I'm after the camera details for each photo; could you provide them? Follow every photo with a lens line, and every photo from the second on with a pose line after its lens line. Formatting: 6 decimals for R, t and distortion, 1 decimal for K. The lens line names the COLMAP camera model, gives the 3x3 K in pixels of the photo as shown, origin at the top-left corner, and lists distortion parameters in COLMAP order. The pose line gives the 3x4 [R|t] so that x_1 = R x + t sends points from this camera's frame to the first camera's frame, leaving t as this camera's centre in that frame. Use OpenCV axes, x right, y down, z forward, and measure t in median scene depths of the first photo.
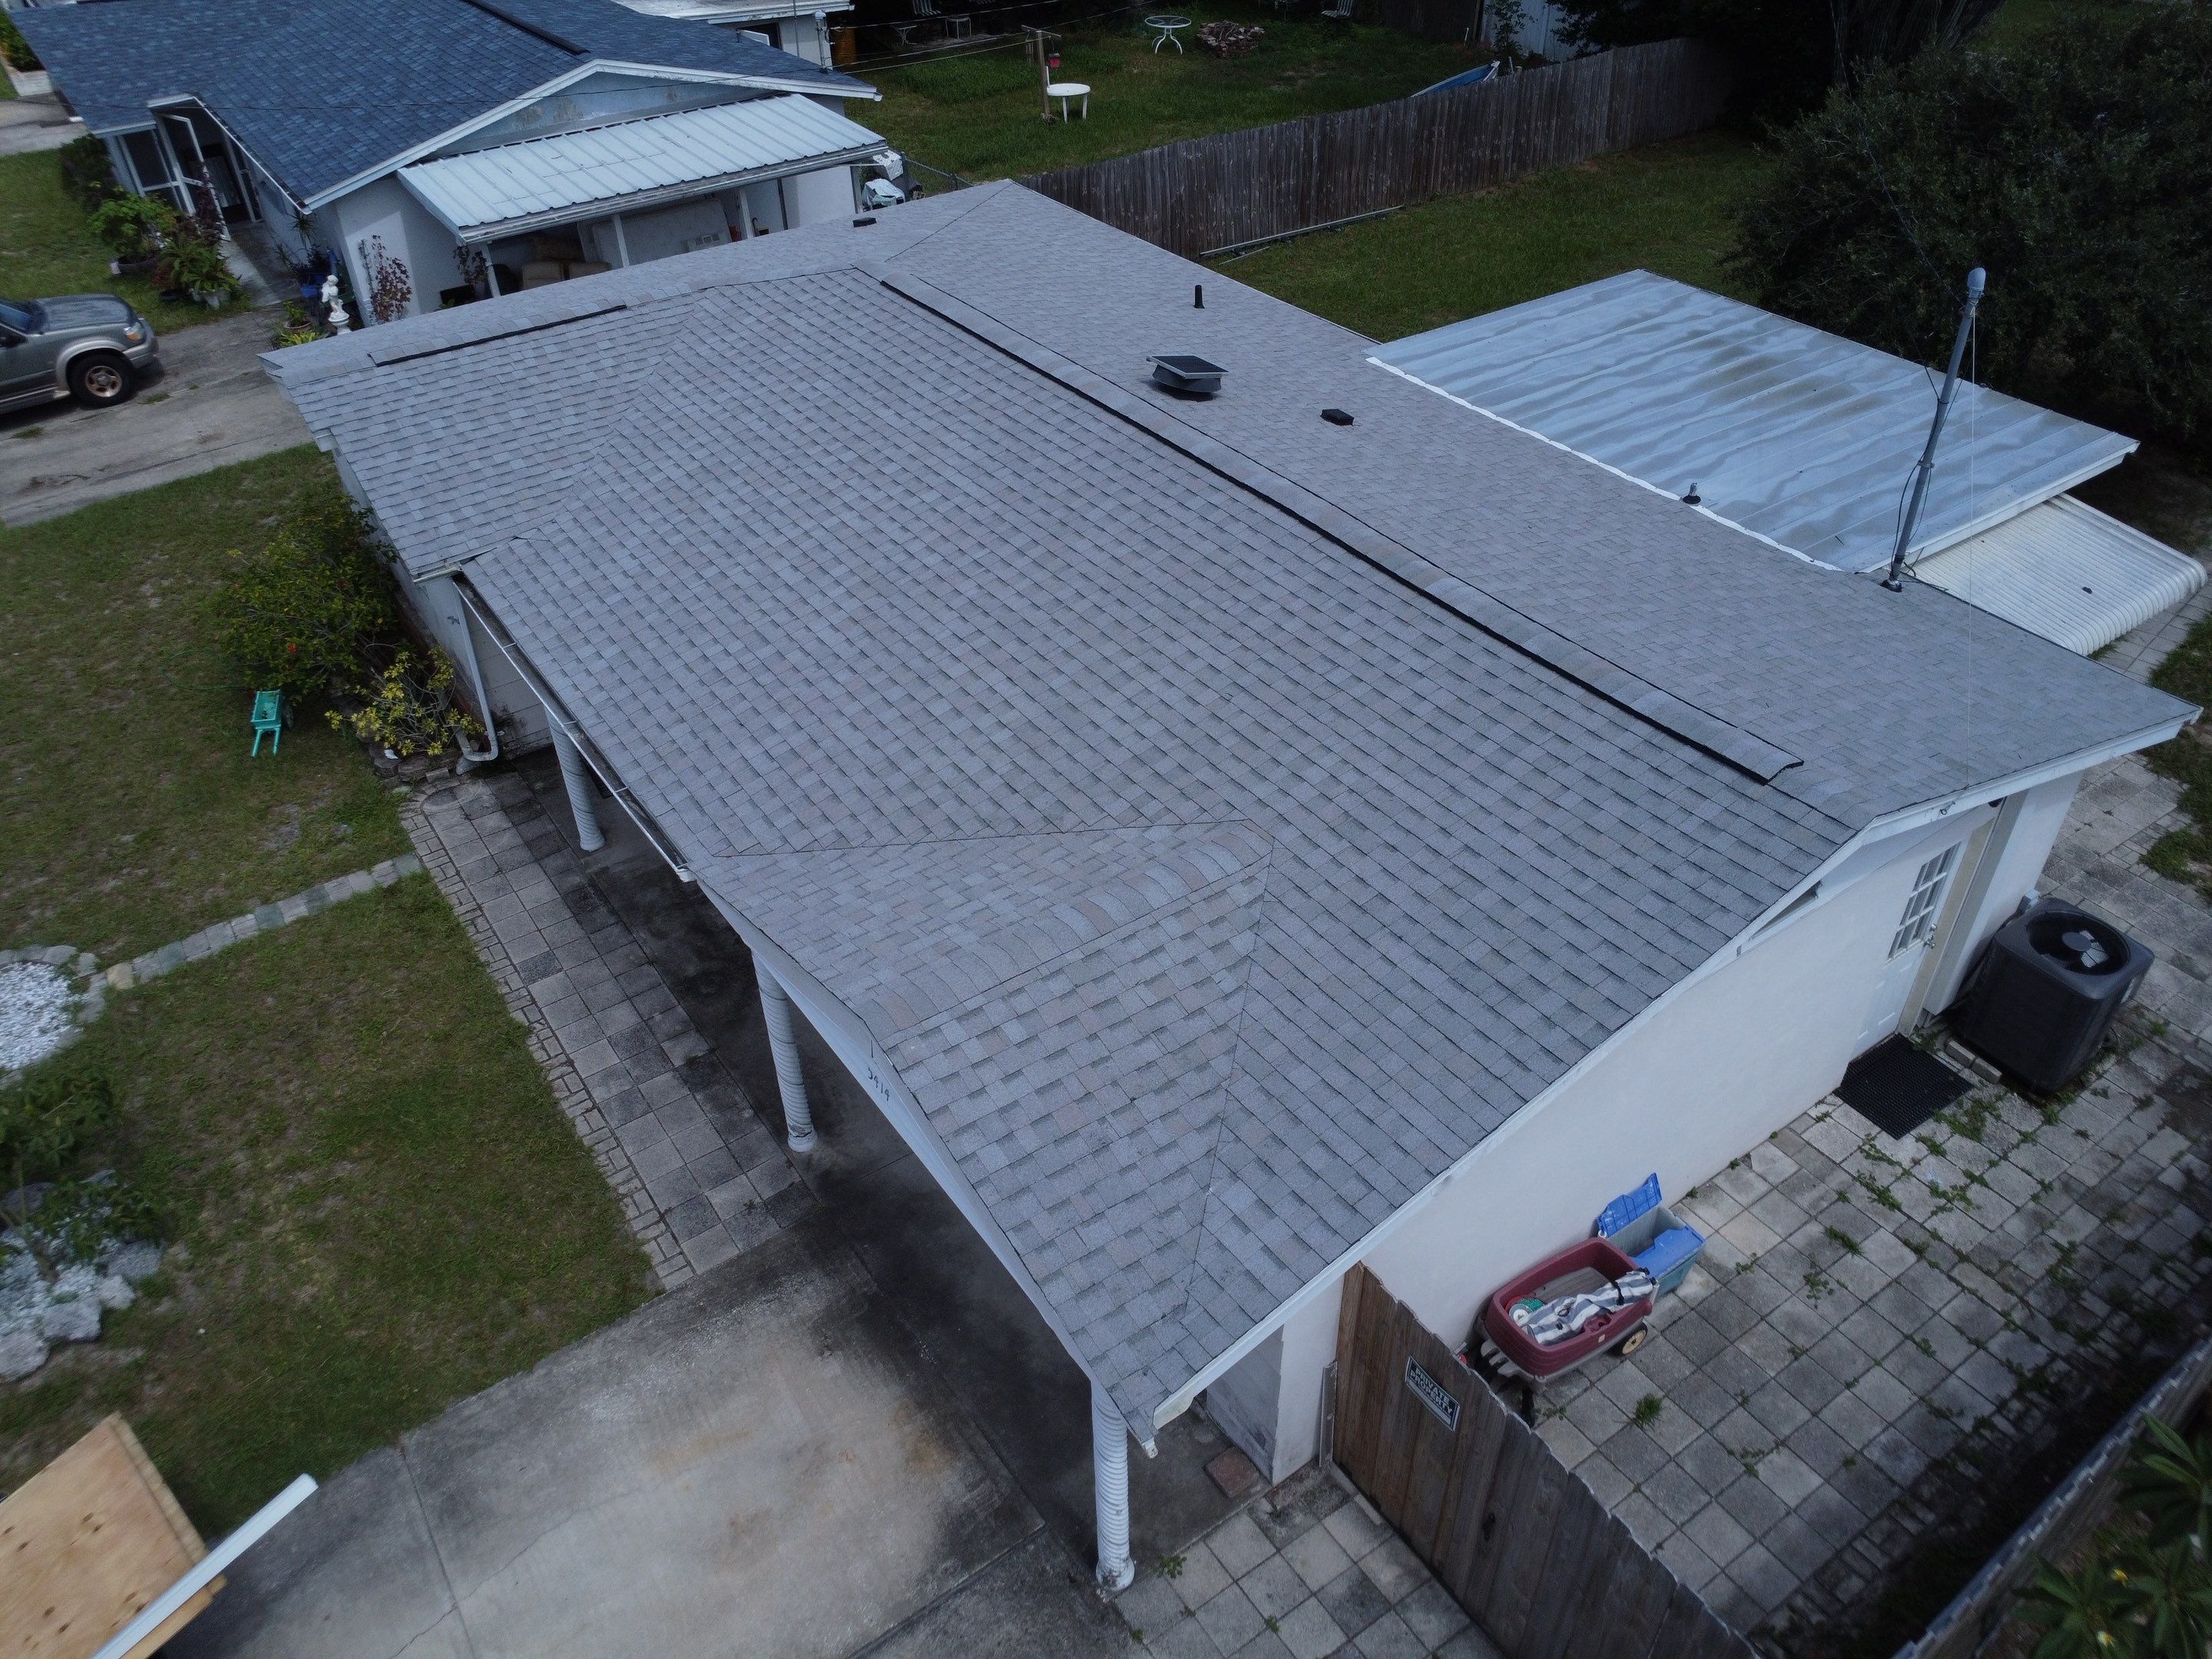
lens RADIAL K [[1597.1, 0, 1106.5], [0, 1597.1, 832.2], [0, 0, 1]] dist [-0.029995, 0.000158]
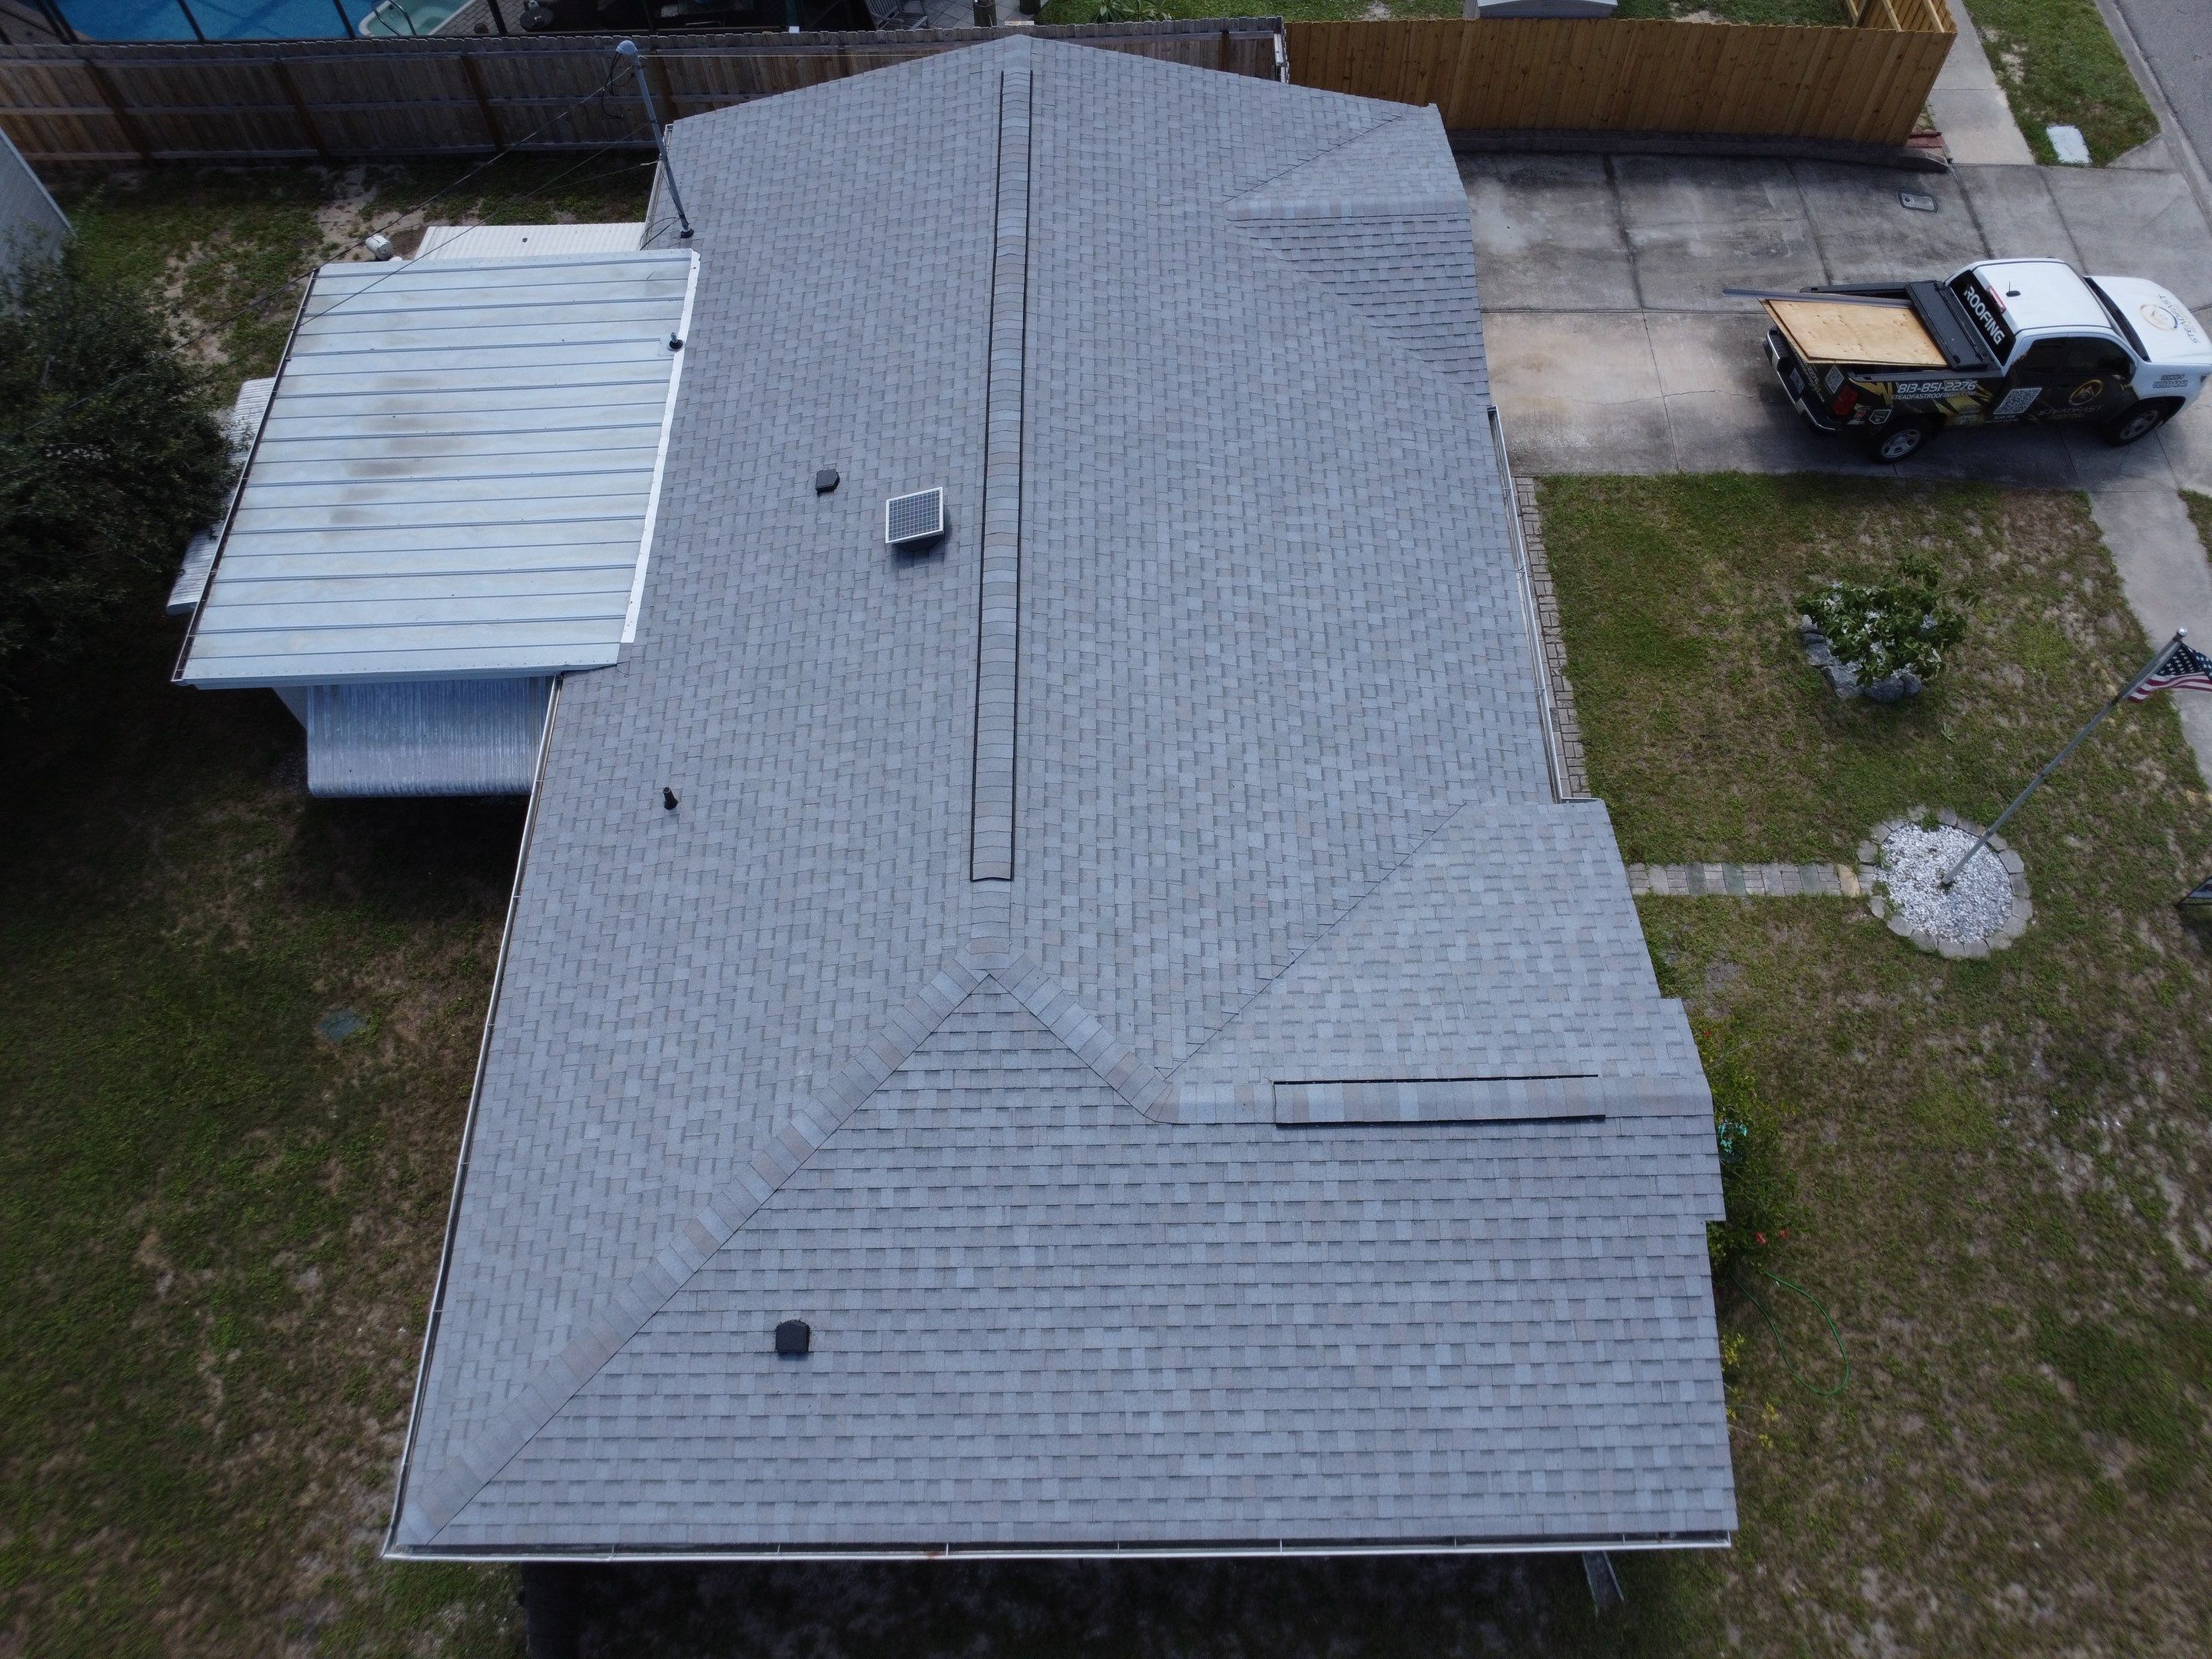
lens RADIAL K [[1597.1, 0, 1107.3], [0, 1597.1, 831.8], [0, 0, 1]] dist [-0.029995, 0.000158]
pose [[-0.825121, -0.470005, 0.313481, -0.576043], [0.381316, -0.053890, 0.922873, -1.456968], [-0.416862, 0.881017, 0.223686, 1.038374]]
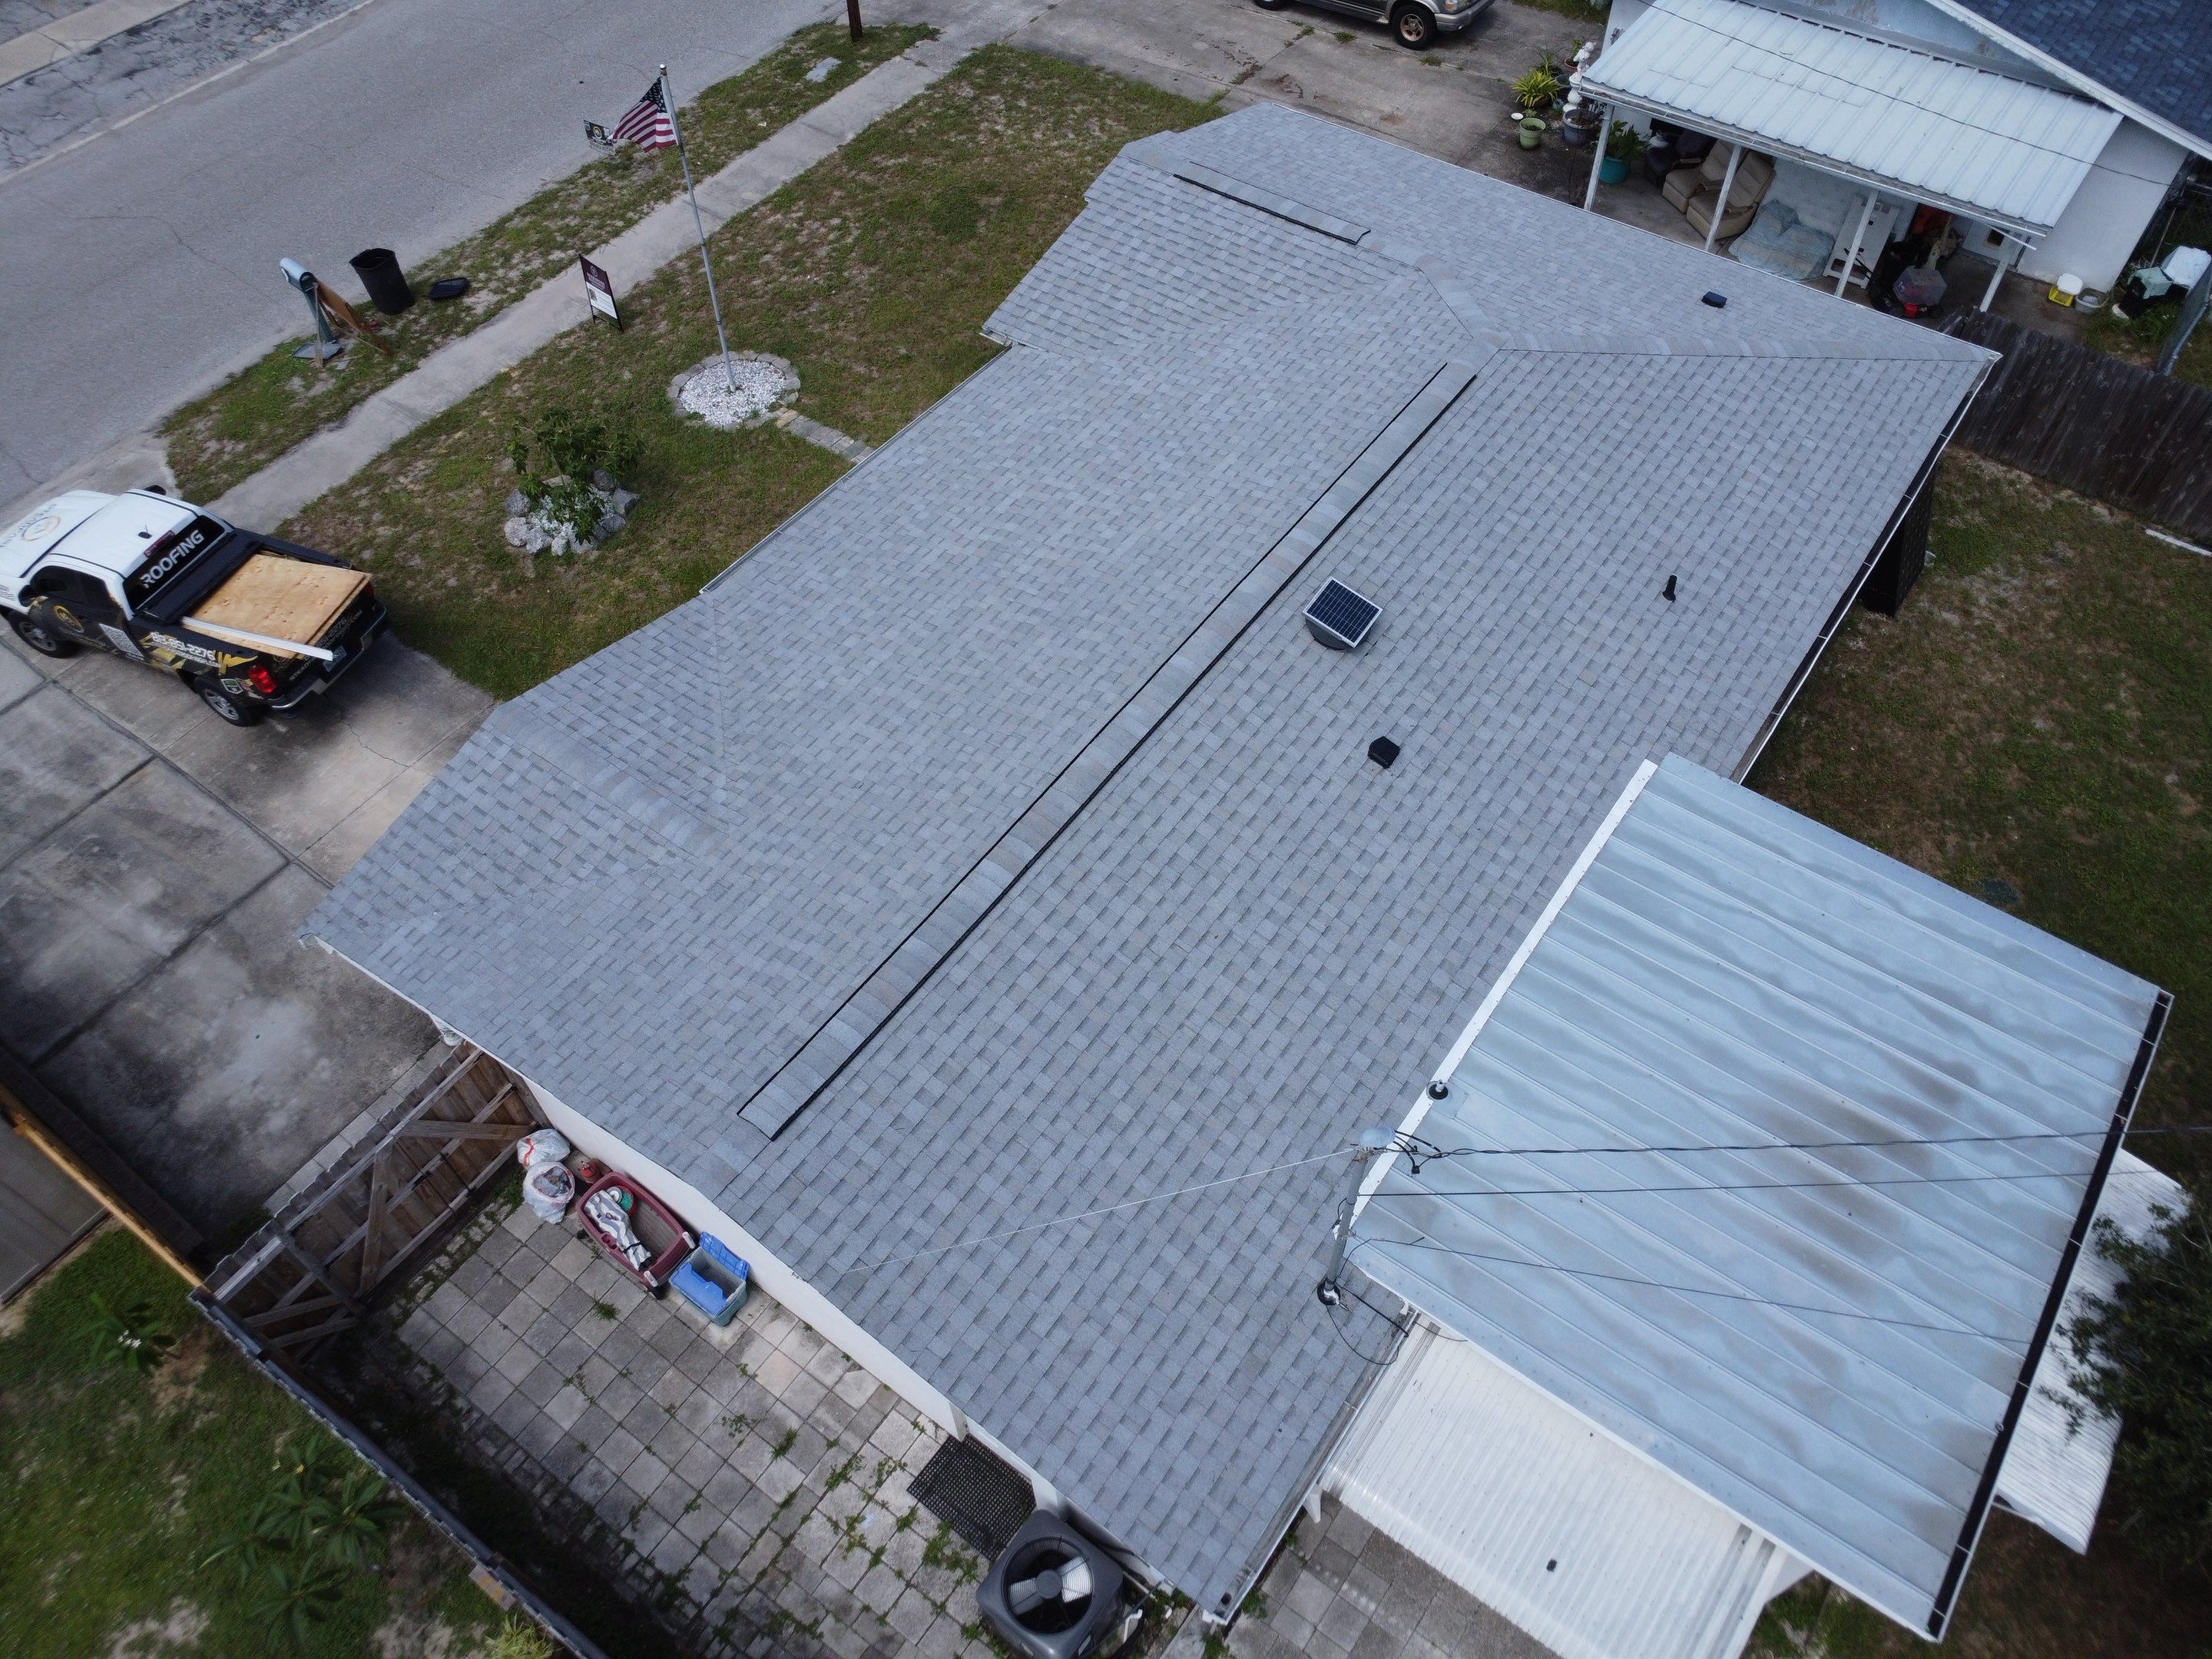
lens RADIAL K [[1597.1, 0, 1108.7], [0, 1597.1, 827.1], [0, 0, 1]] dist [-0.029995, 0.000158]
pose [[0.333382, 0.761243, -0.556206, 0.790102], [-0.578927, 0.630925, 0.516506, -0.754870], [0.744110, 0.149808, 0.651043, 0.278974]]
